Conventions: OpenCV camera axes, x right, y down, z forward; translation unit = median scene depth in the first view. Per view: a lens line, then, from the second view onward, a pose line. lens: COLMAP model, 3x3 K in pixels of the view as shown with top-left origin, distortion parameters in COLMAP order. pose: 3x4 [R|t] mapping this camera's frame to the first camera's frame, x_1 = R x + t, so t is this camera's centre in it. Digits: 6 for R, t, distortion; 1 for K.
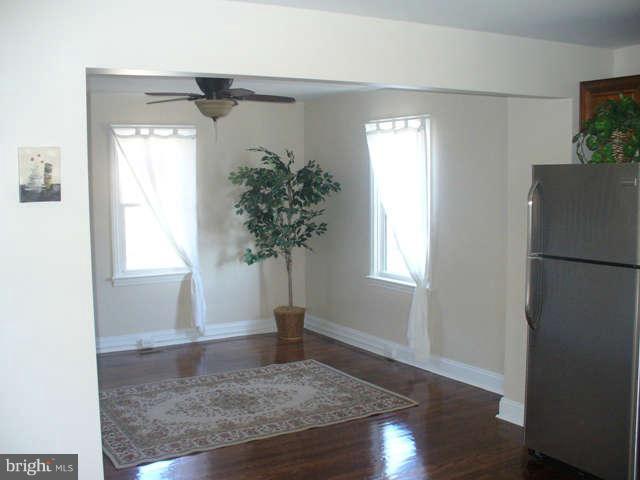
lens RADIAL K [[732.5, 0, 309.4], [0, 732.5, 242.1], [0, 0, 1]] dist [-0.260332, 0.333955]
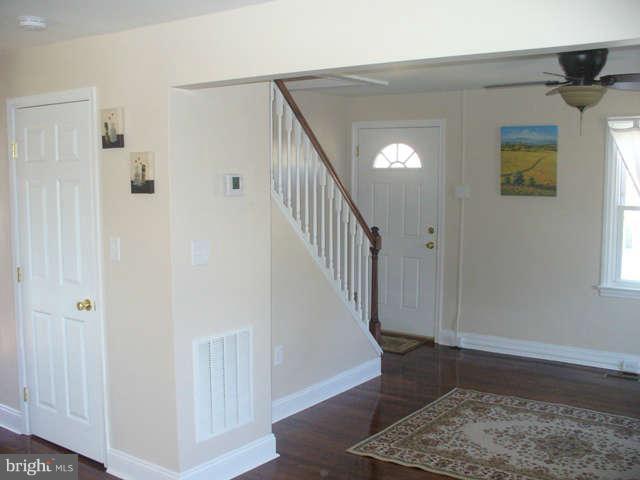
lens RADIAL K [[732.5, 0, 309.4], [0, 732.5, 242.1], [0, 0, 1]] dist [-0.260332, 0.333955]
pose [[0.388398, 0.101905, -0.915840, 0.512684], [-0.089391, 0.993346, 0.072620, -0.048523], [0.917146, 0.053662, 0.394923, 0.398392]]
